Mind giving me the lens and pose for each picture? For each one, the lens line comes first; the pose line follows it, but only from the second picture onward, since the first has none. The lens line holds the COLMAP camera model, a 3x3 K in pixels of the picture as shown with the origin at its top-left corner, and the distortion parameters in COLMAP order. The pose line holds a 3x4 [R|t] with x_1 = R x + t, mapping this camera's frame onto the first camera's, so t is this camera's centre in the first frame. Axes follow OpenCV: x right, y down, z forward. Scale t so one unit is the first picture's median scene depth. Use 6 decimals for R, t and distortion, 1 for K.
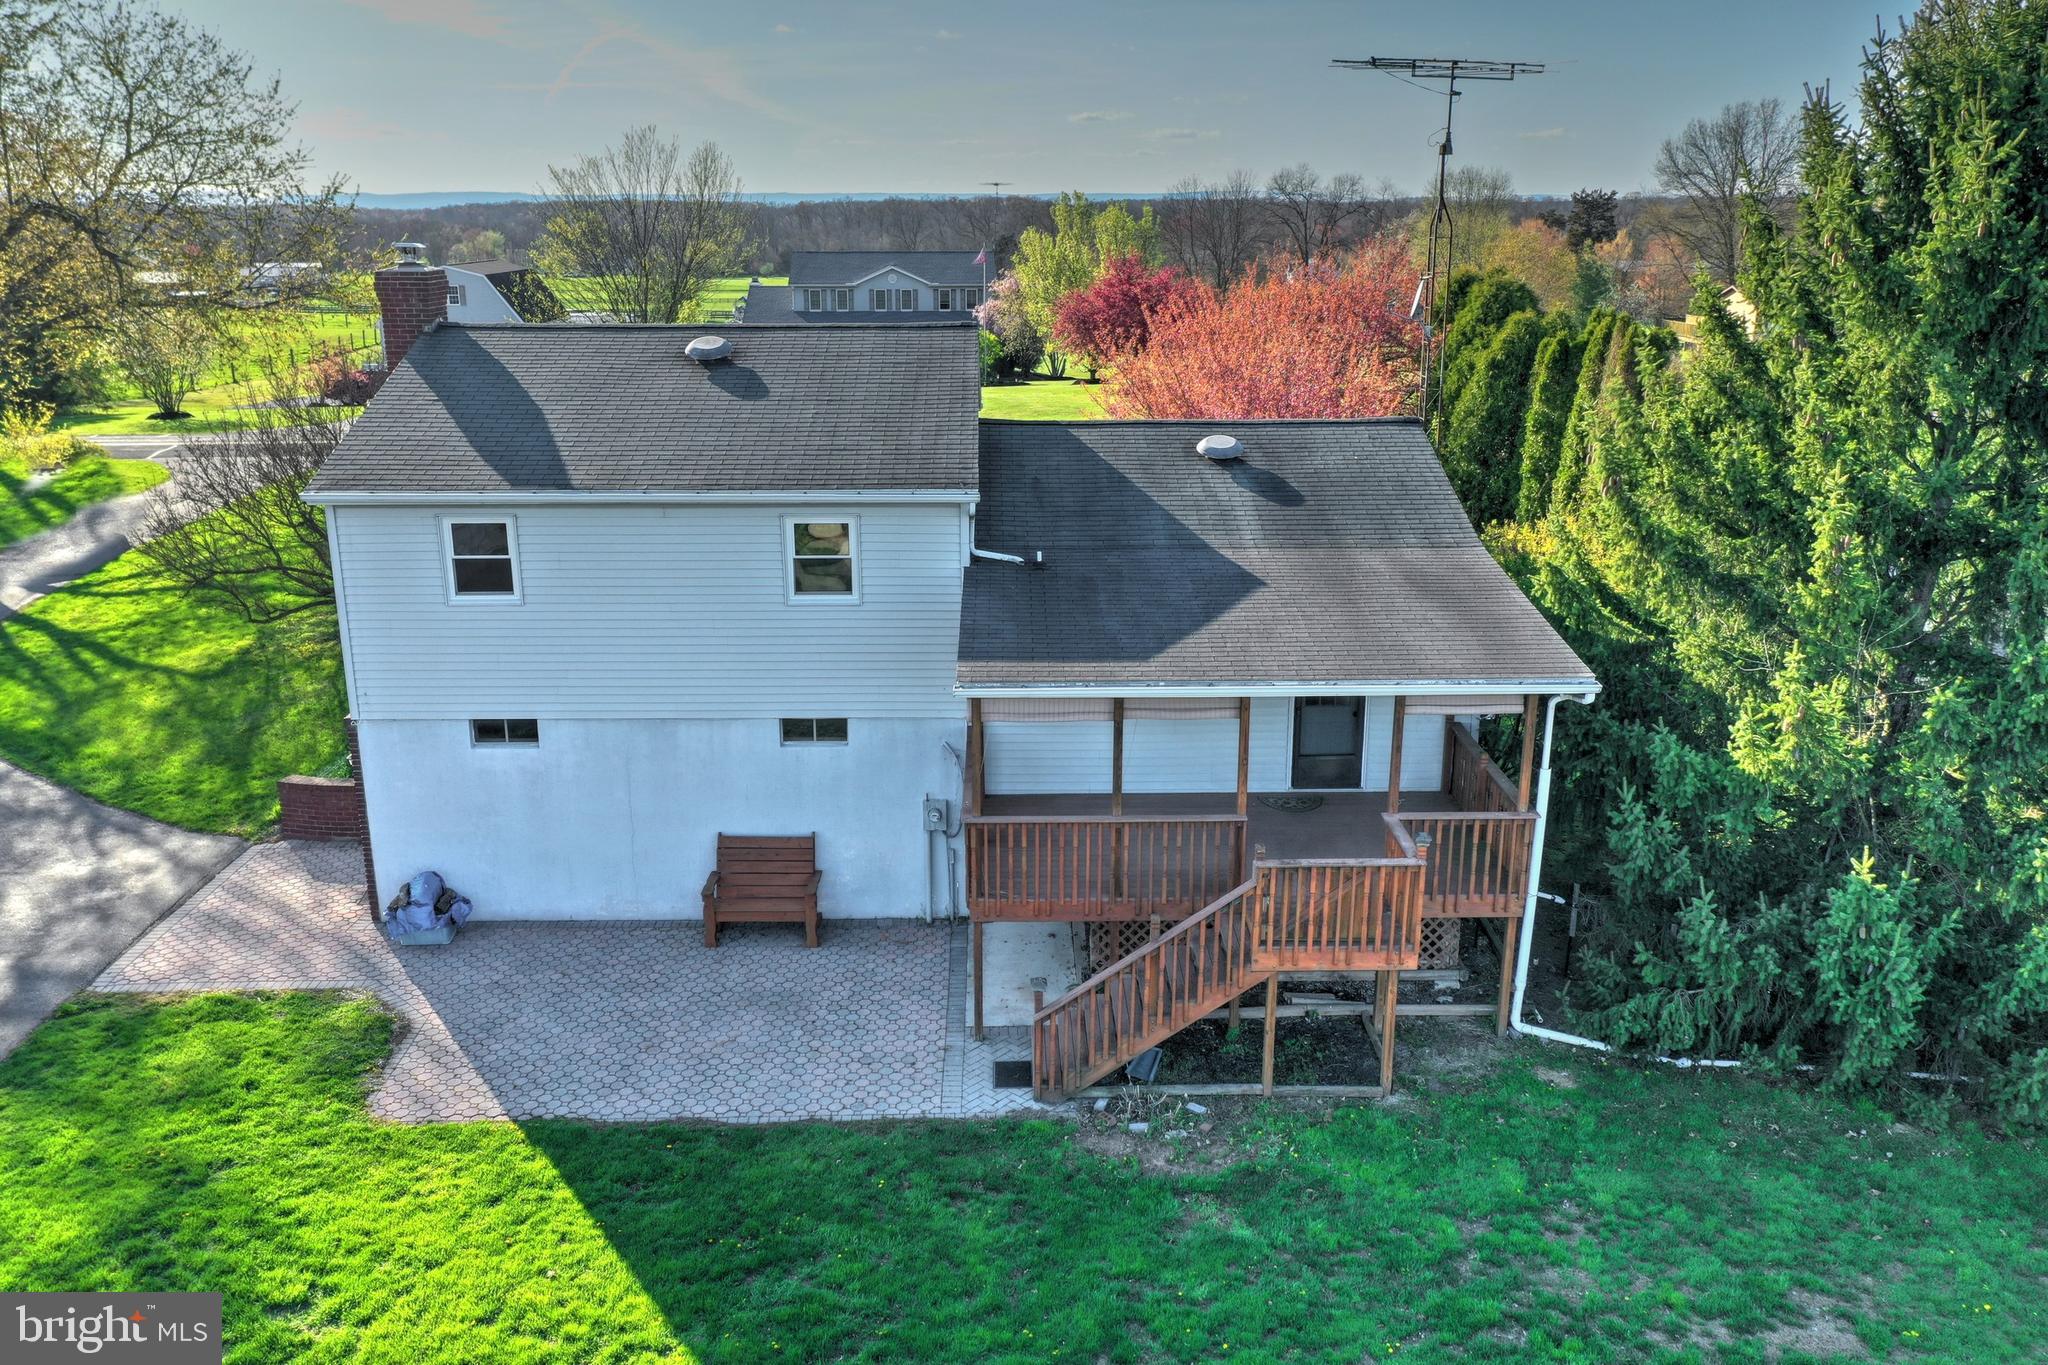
lens RADIAL K [[1615.8, 0, 1022.9], [0, 1615.8, 705.5], [0, 0, 1]] dist [0.009547, -0.000143]
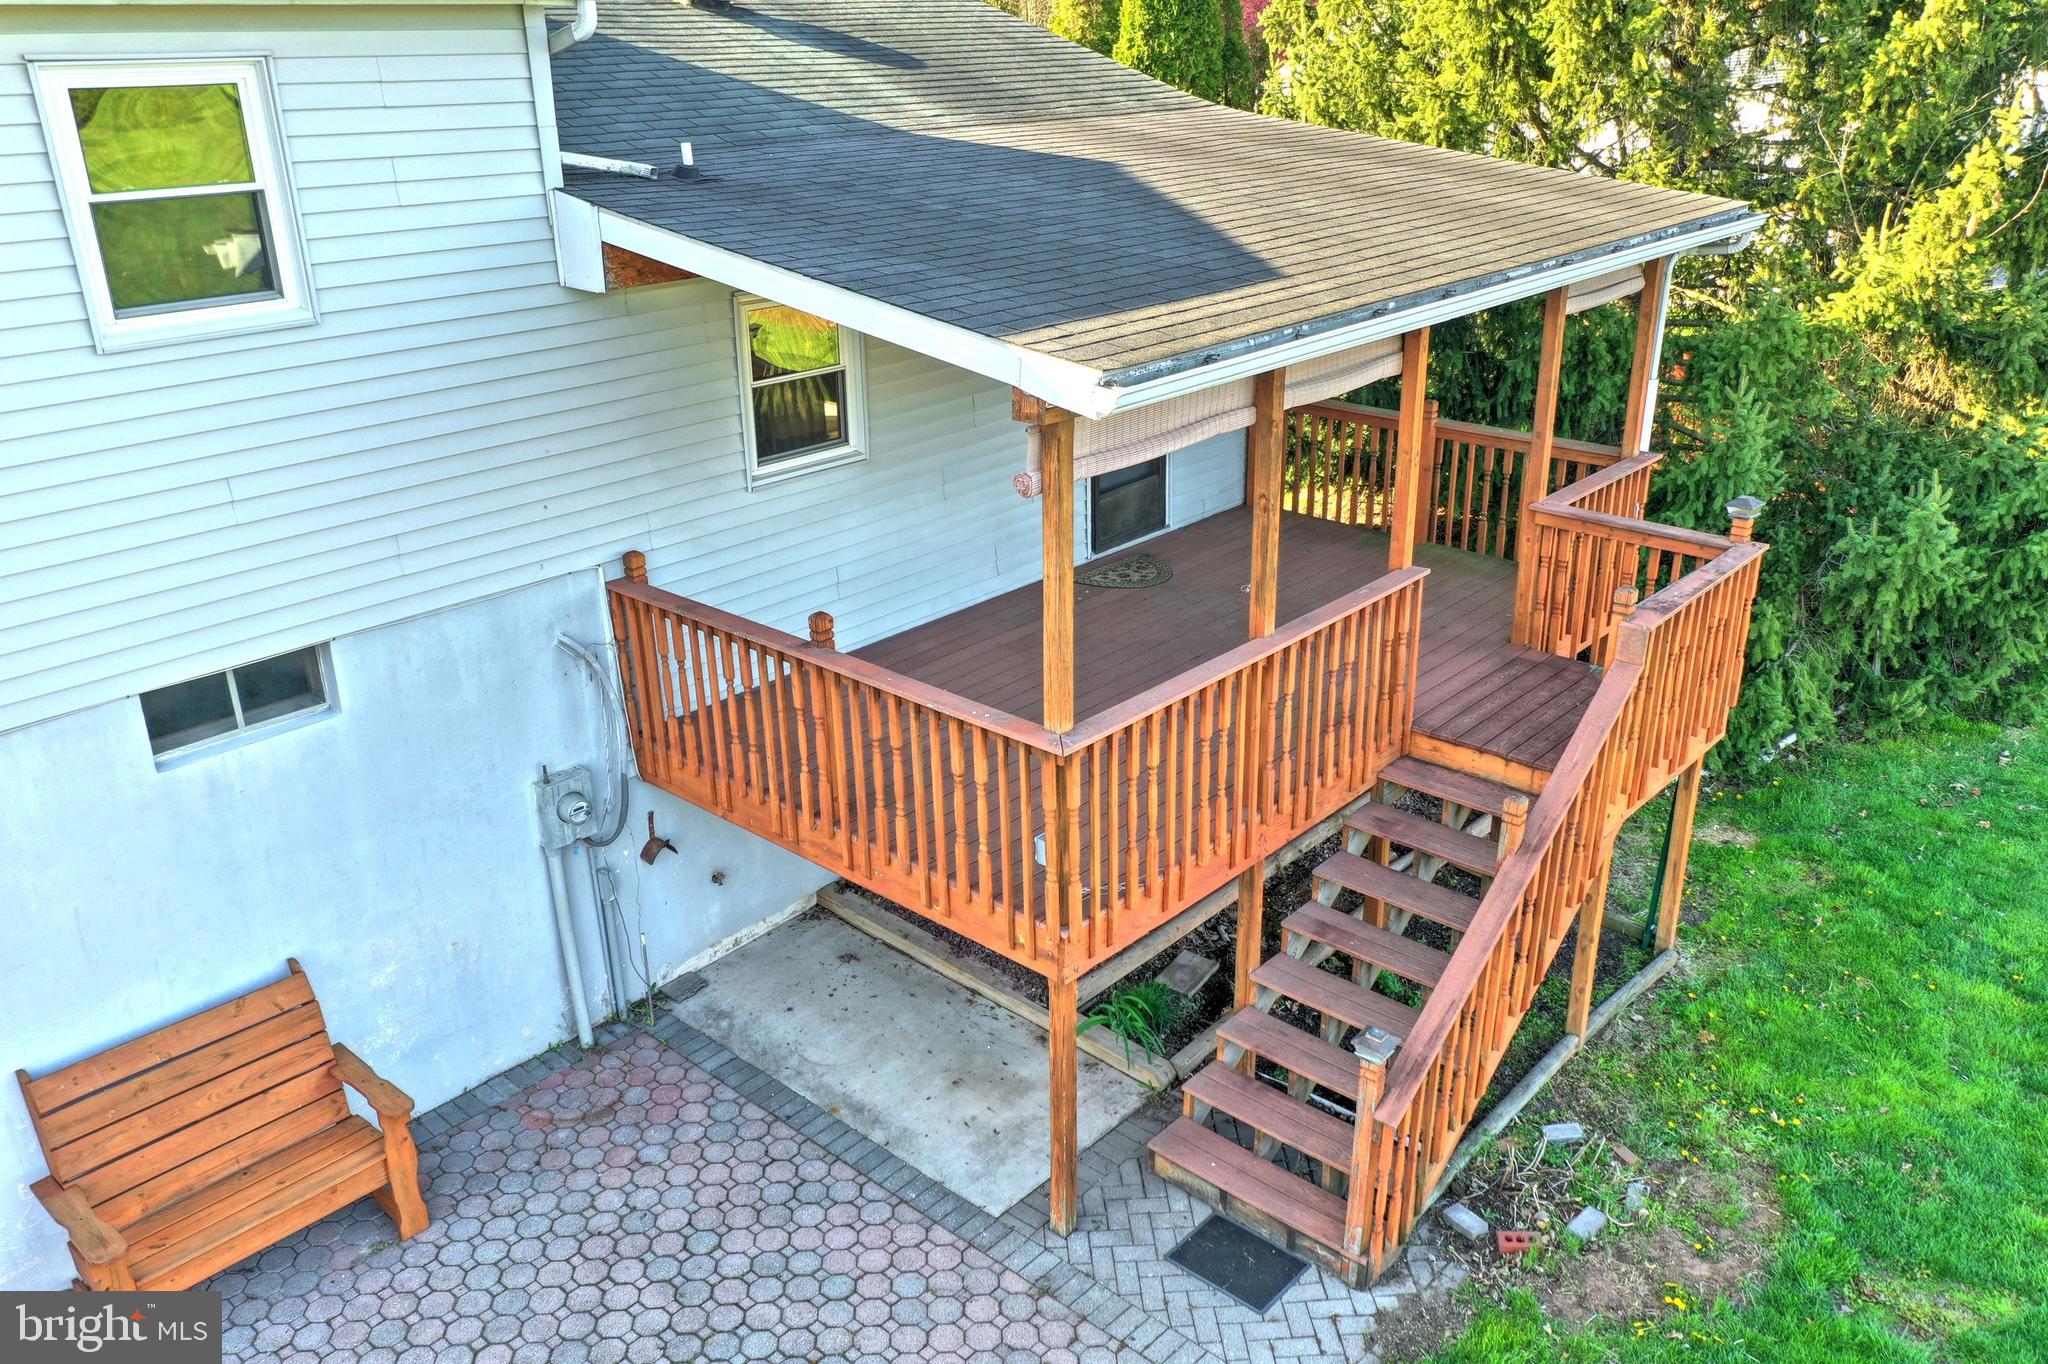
lens RADIAL K [[1615.8, 0, 1022.9], [0, 1615.8, 705.0], [0, 0, 1]] dist [0.009547, -0.000143]
pose [[0.669810, -0.294090, 0.681811, -0.263458], [0.217553, 0.955654, 0.198485, -0.017680], [-0.709948, 0.015383, 0.704086, 0.623771]]
